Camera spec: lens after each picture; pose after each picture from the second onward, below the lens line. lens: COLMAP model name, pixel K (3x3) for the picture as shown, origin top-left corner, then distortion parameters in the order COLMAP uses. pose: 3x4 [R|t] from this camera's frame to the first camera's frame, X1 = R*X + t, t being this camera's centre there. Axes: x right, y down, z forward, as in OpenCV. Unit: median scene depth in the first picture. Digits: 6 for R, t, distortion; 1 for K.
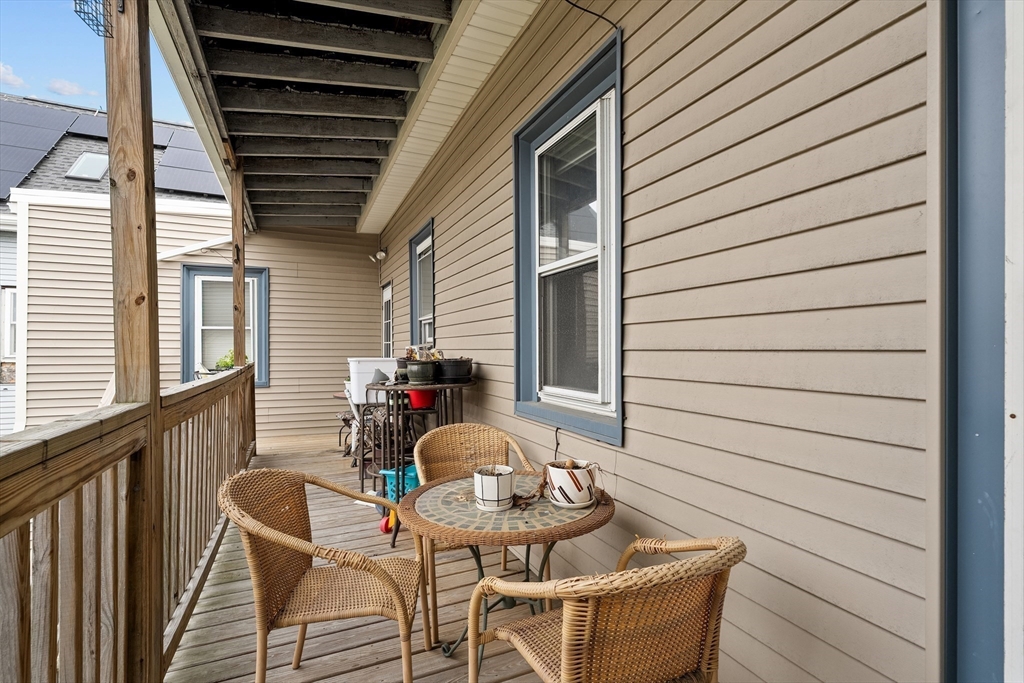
lens RADIAL K [[470.4, 0, 511.4], [0, 470.4, 344.4], [0, 0, 1]] dist [0.002082, -0.000253]
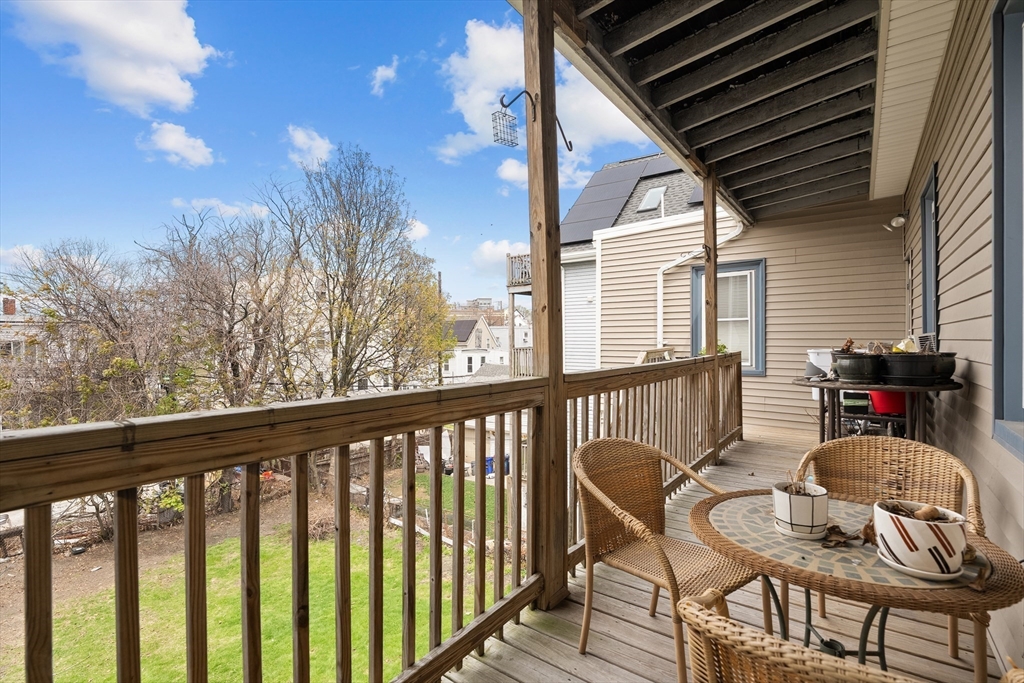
lens RADIAL K [[470.4, 0, 520.0], [0, 470.4, 342.8], [0, 0, 1]] dist [0.002082, -0.000253]
pose [[0.504849, 0.005147, -0.863193, 0.161470], [0.012151, 0.999841, 0.013069, -0.001936], [0.863122, -0.017086, 0.504706, 0.061635]]
